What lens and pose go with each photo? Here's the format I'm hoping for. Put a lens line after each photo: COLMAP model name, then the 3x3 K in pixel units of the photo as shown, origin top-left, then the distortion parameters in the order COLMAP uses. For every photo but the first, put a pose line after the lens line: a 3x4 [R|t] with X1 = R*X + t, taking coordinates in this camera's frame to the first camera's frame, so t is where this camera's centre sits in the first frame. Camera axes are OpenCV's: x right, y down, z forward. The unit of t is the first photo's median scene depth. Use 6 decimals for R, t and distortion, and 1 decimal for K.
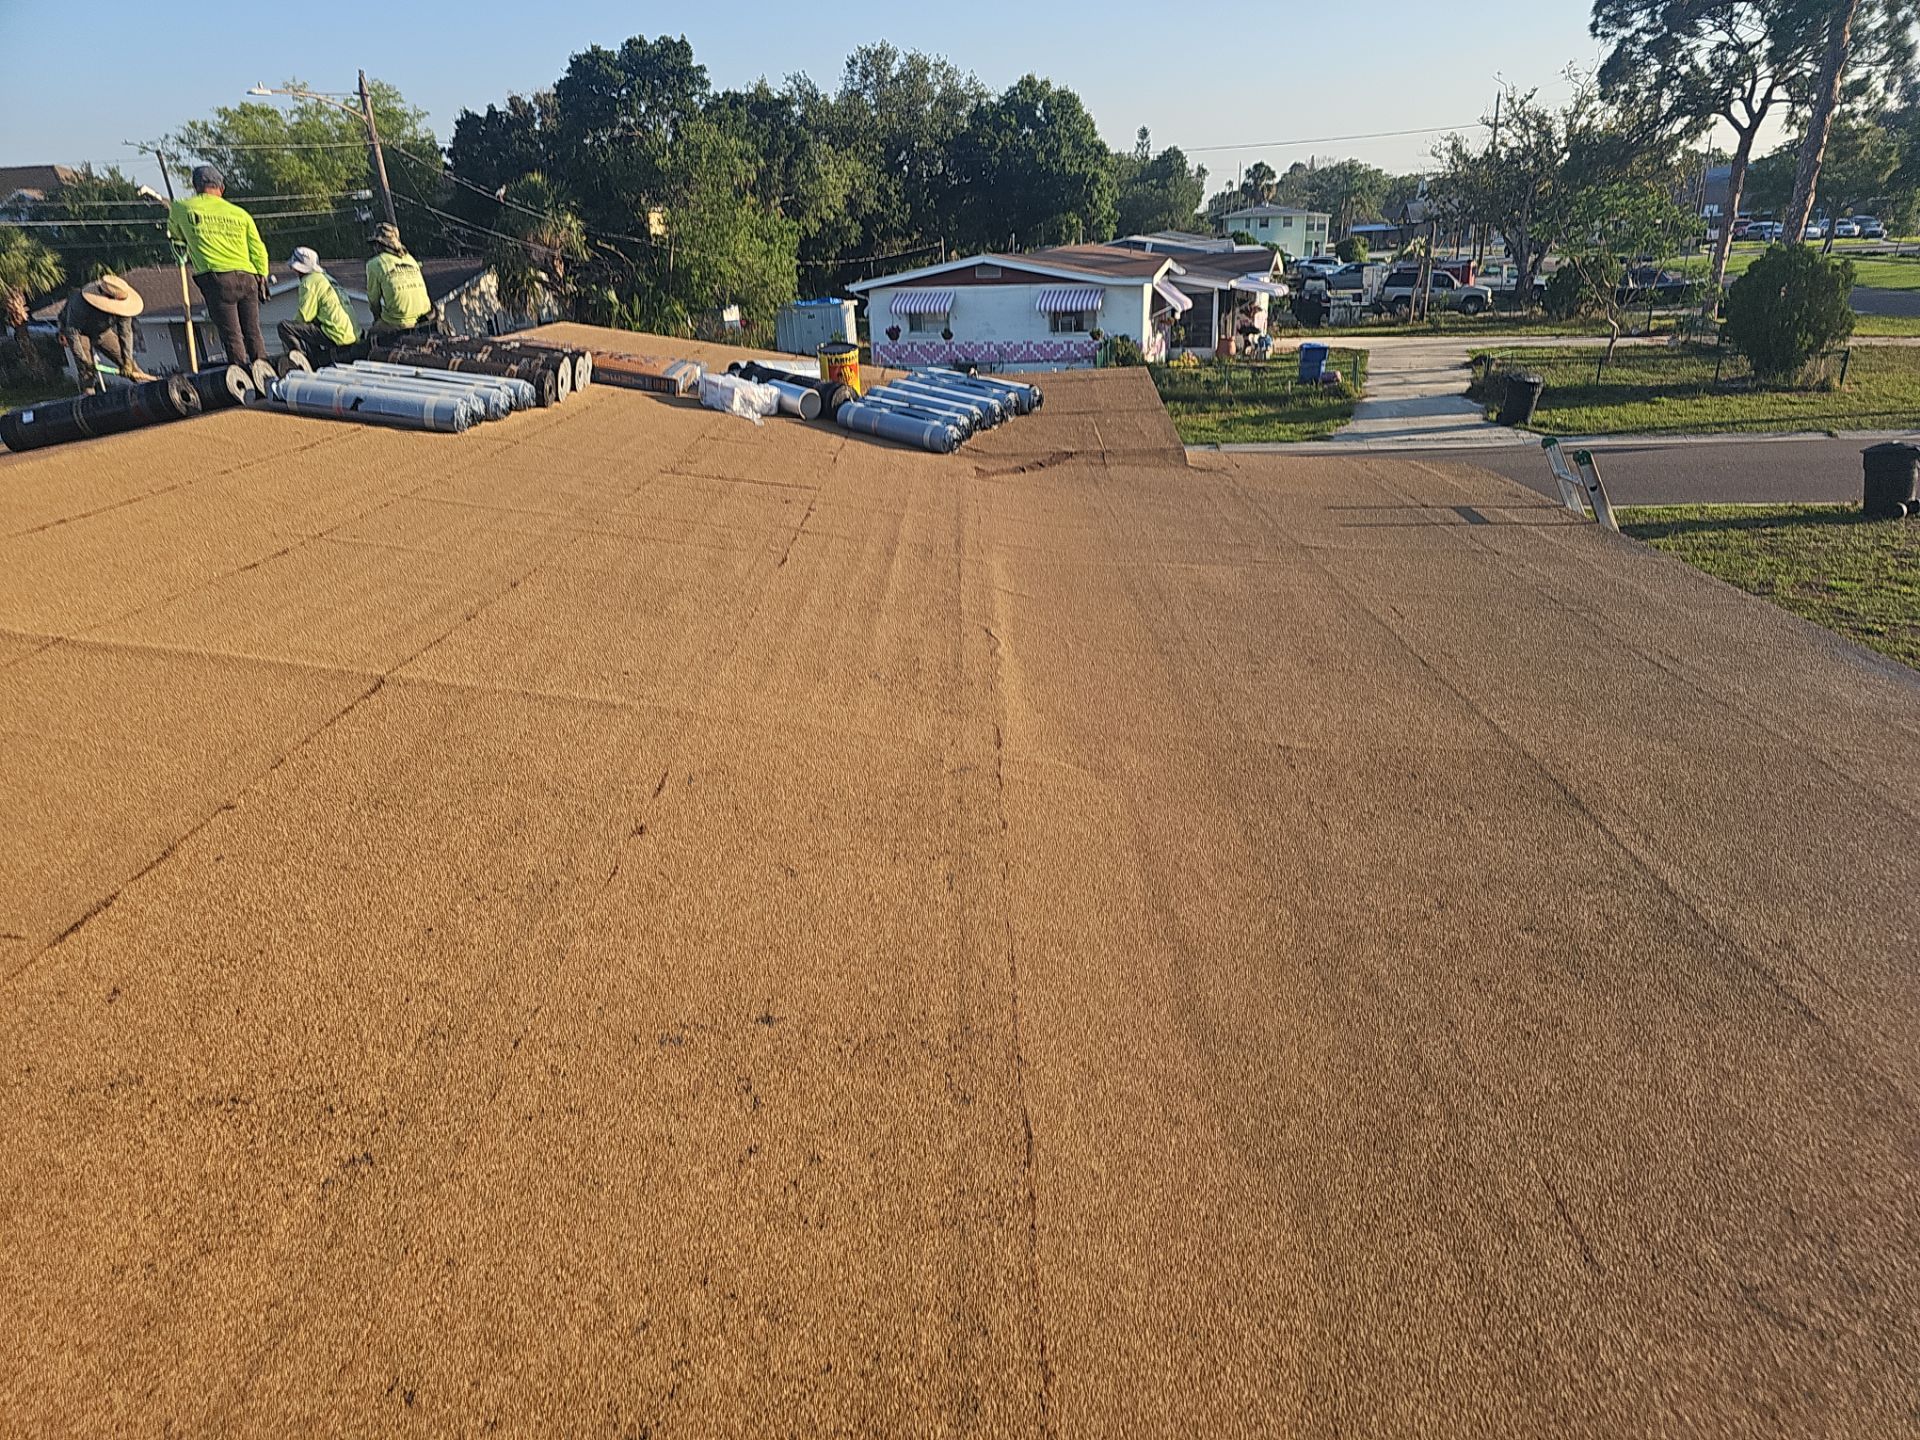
lens RADIAL K [[1315.0, 0, 967.0], [0, 1315.0, 748.8], [0, 0, 1]] dist [0.058676, -0.045441]
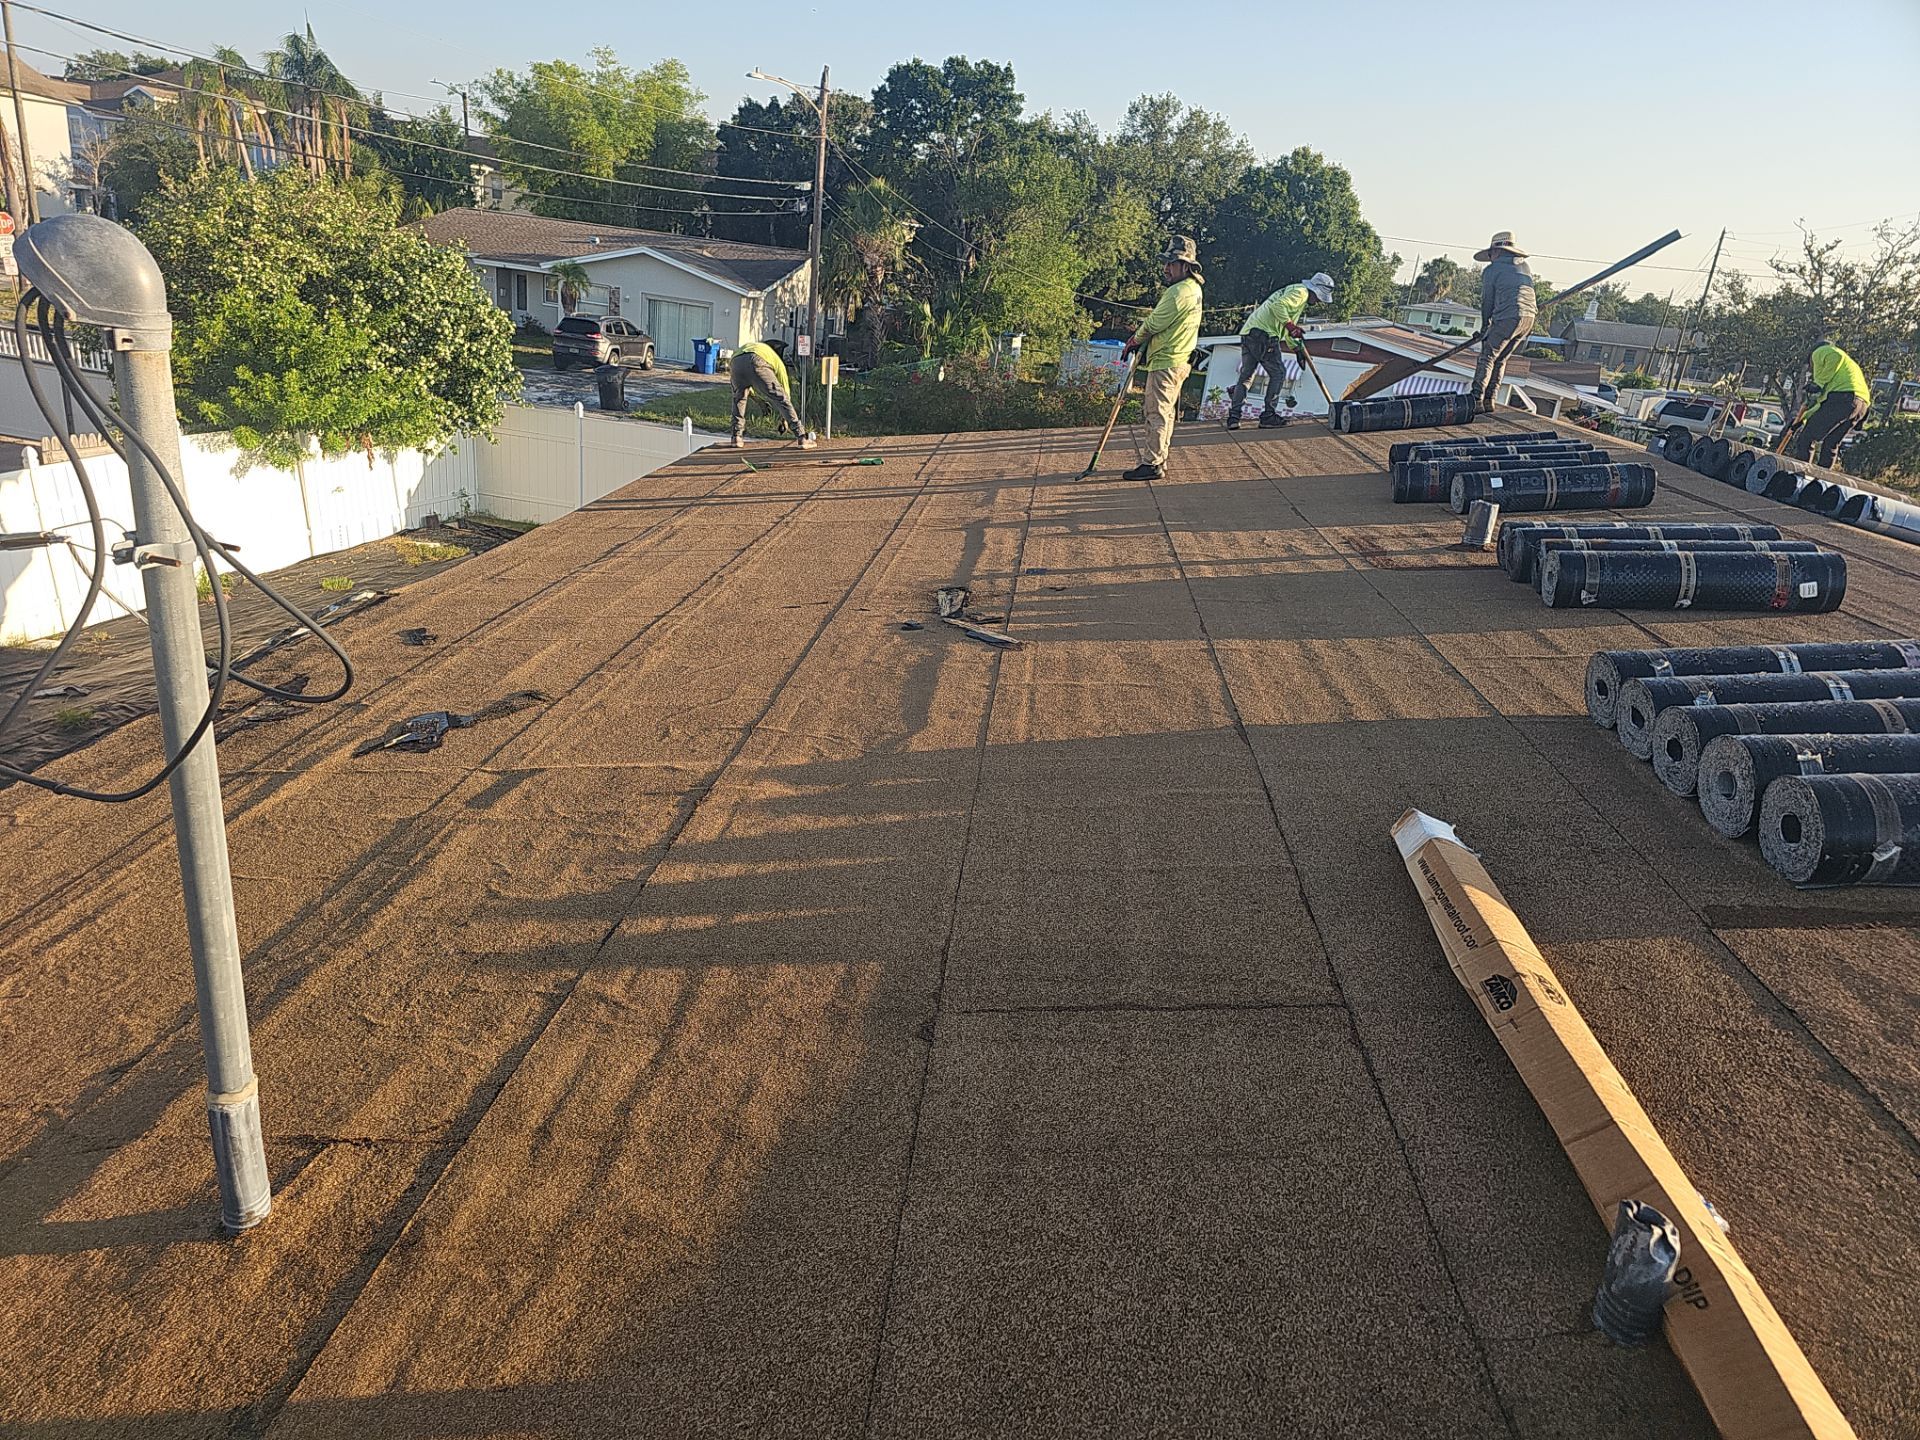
lens RADIAL K [[1315.0, 0, 967.0], [0, 1315.0, 748.8], [0, 0, 1]] dist [0.058676, -0.045441]
pose [[0.985616, 0.166245, -0.030396, -0.109118], [-0.166877, 0.985783, -0.019587, 0.002691], [0.026707, 0.024378, 0.999346, 0.002527]]
